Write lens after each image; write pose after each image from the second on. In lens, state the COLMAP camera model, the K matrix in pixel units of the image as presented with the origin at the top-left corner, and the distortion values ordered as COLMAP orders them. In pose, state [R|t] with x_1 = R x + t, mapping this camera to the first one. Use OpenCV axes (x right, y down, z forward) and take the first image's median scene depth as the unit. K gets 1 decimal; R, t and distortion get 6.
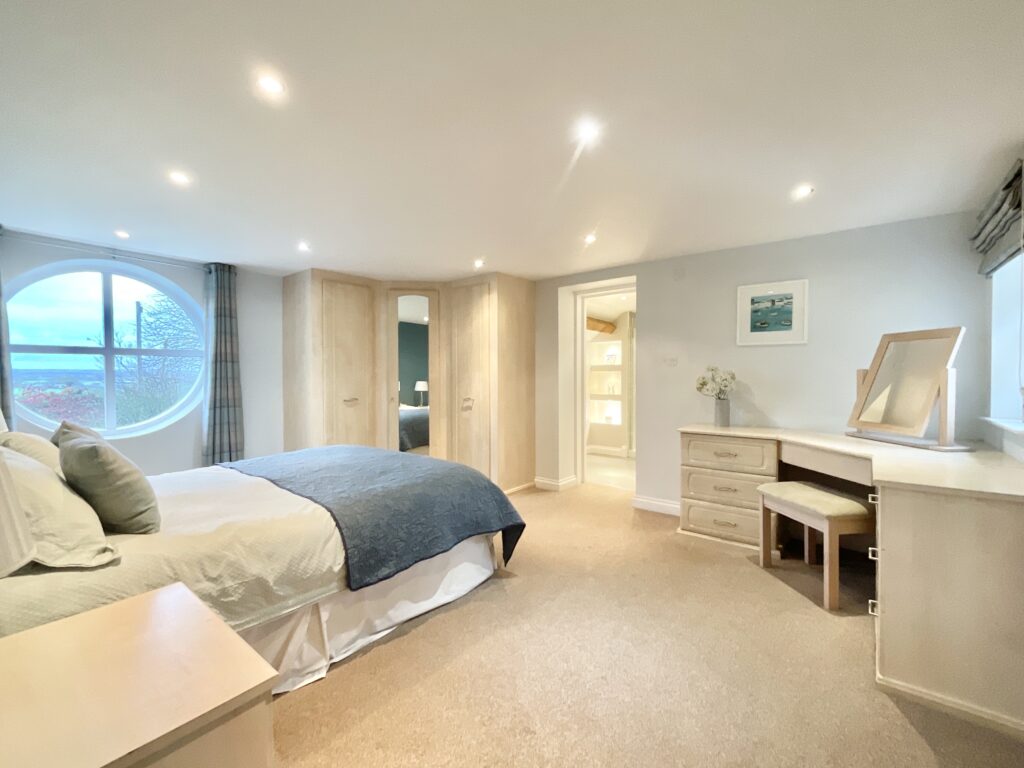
lens RADIAL K [[437.3, 0, 509.2], [0, 437.3, 382.2], [0, 0, 1]] dist [0.001257, 0.000082]
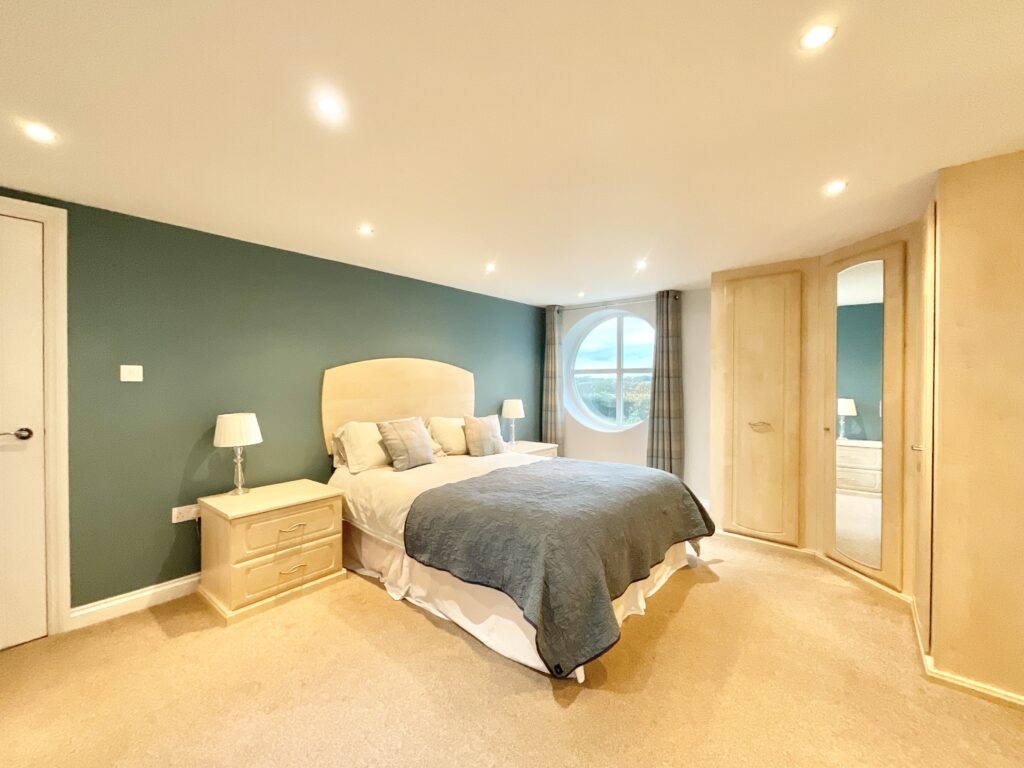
lens RADIAL K [[419.7, 0, 517.0], [0, 419.7, 384.1], [0, 0, 1]] dist [-0.001831, 0.000243]
pose [[-0.006732, 0.009915, -0.999928, 0.493517], [-0.017466, 0.999797, 0.010031, -0.038381], [0.999825, 0.017532, -0.006558, 0.706888]]
